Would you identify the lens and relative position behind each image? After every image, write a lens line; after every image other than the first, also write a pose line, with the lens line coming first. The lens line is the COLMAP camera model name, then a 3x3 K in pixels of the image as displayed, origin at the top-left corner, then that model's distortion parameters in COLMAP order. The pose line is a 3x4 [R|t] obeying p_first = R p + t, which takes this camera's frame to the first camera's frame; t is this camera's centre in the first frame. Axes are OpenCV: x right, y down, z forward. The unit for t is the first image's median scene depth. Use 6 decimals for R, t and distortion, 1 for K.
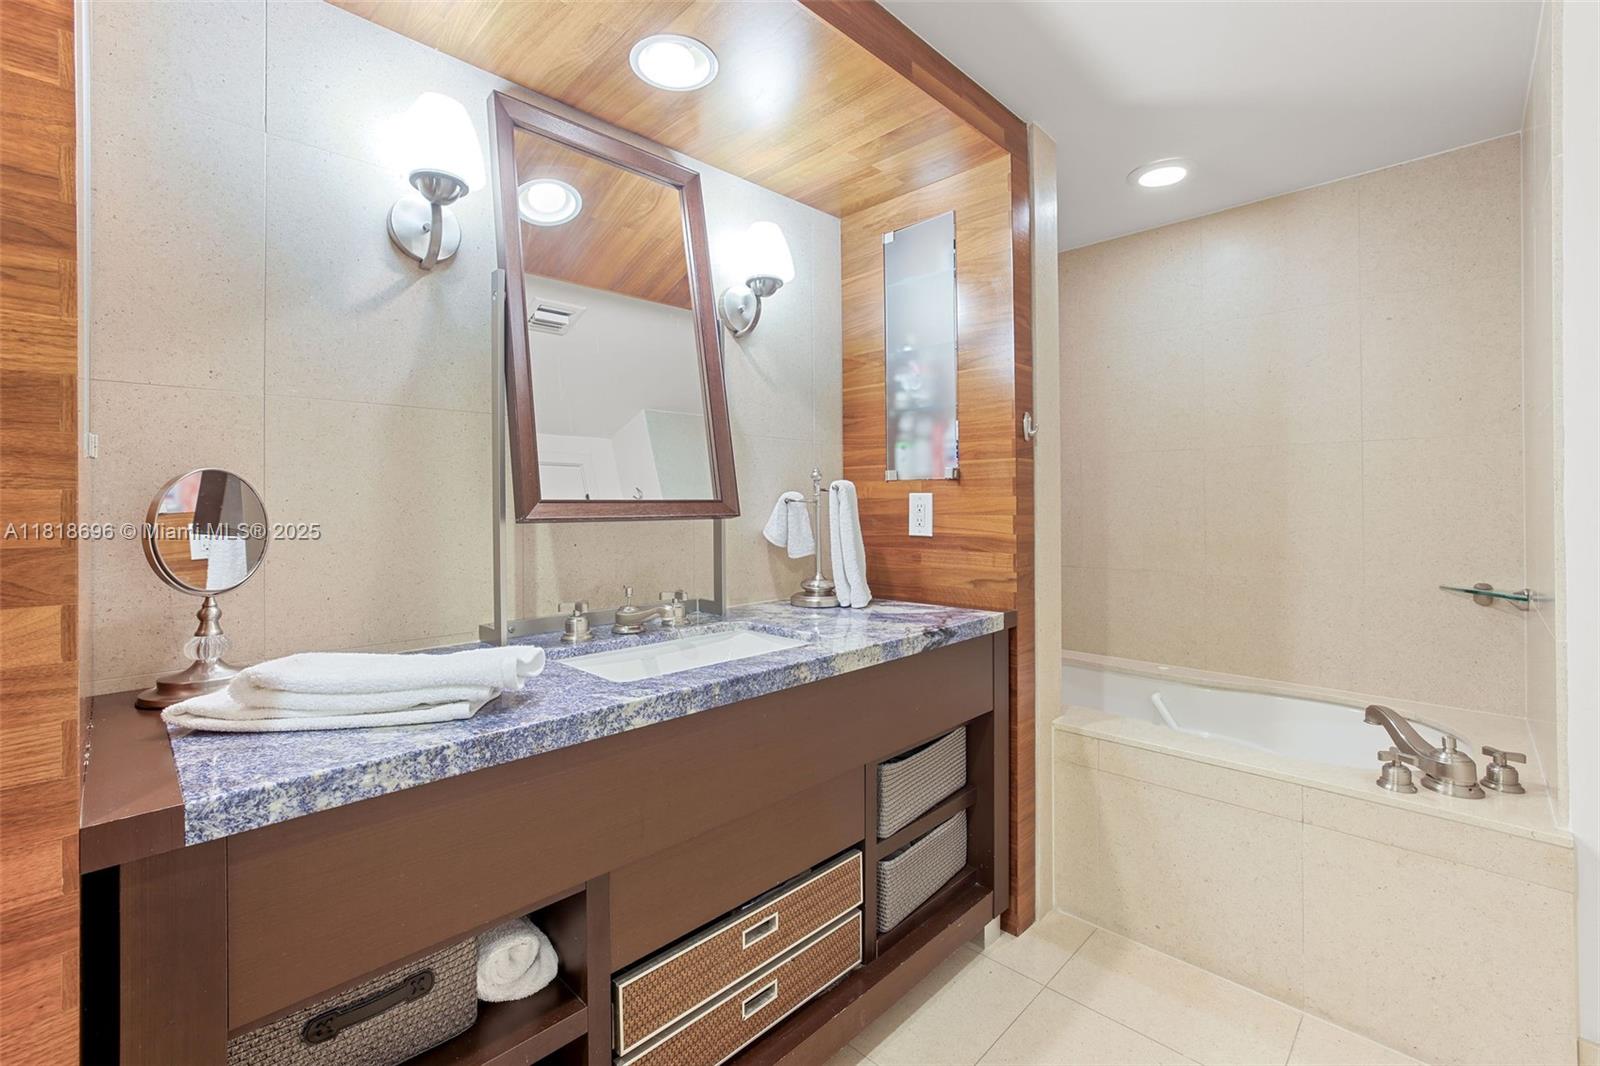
lens RADIAL K [[696.3, 0, 807.6], [0, 696.3, 496.3], [0, 0, 1]] dist [-0.034911, 0.014972]
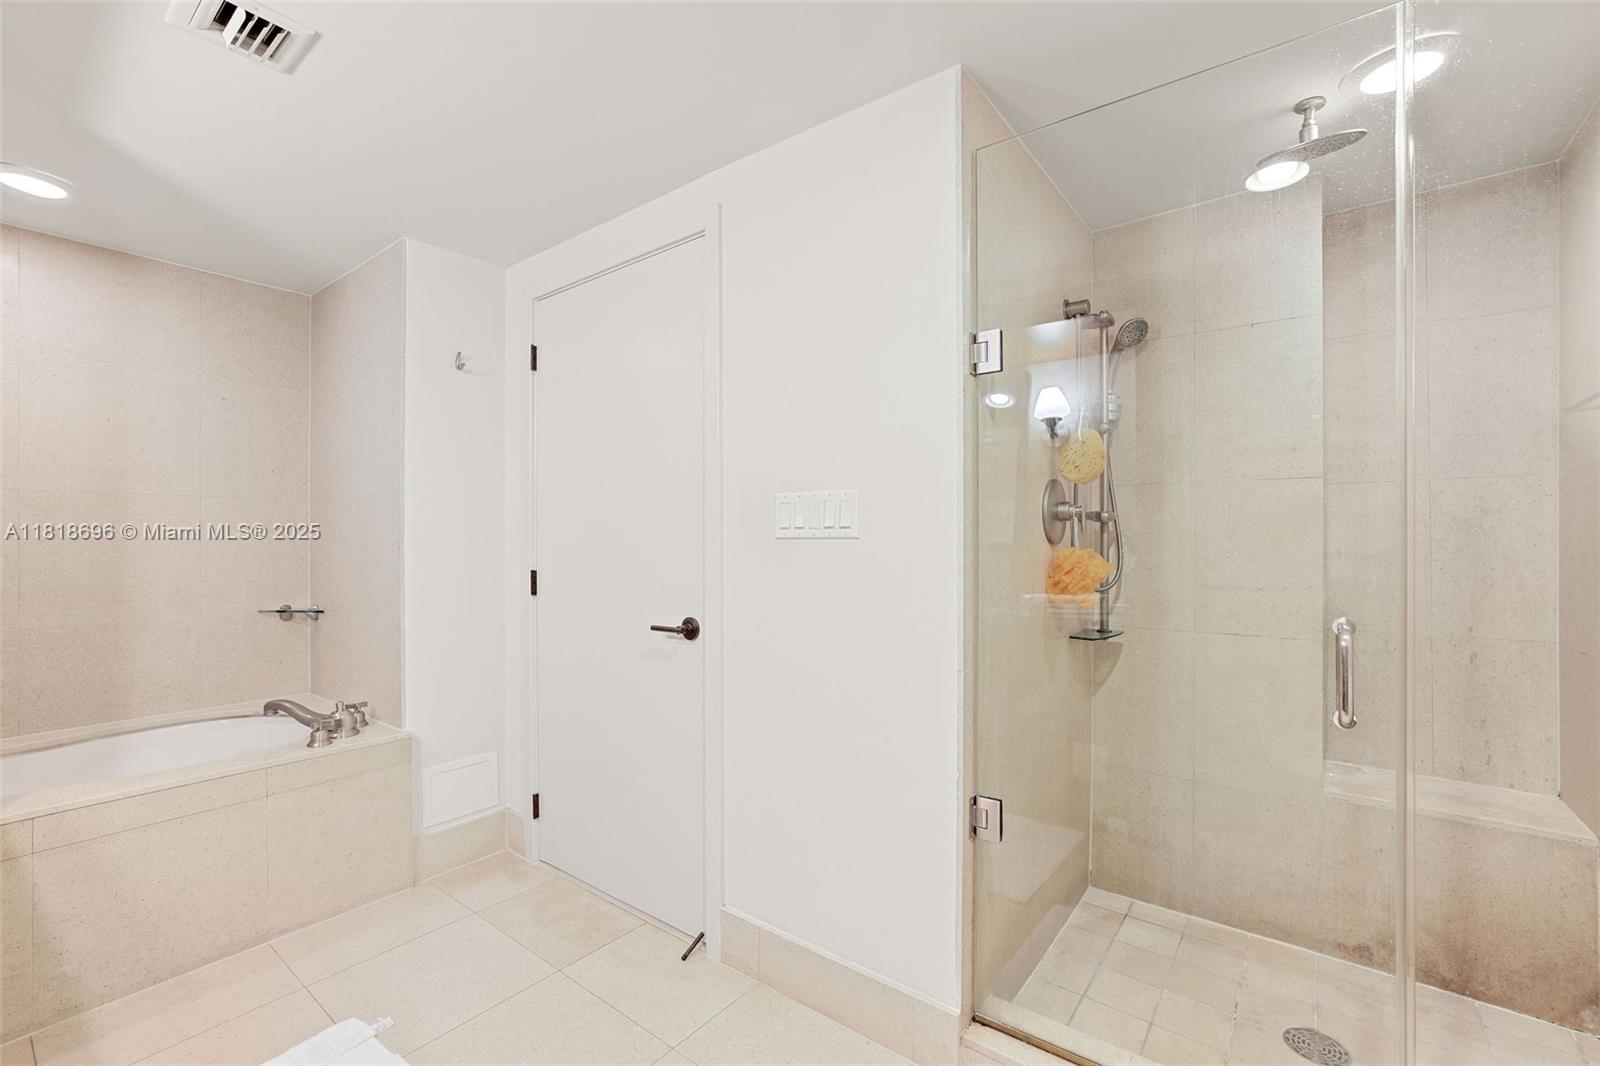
lens RADIAL K [[696.3, 0, 799.4], [0, 696.3, 536.0], [0, 0, 1]] dist [-0.034911, 0.014972]
pose [[-0.124315, 0.008493, 0.992206, -0.590713], [-0.007127, 0.999930, -0.009452, -0.008926], [-0.992217, -0.008247, -0.124246, 0.142235]]
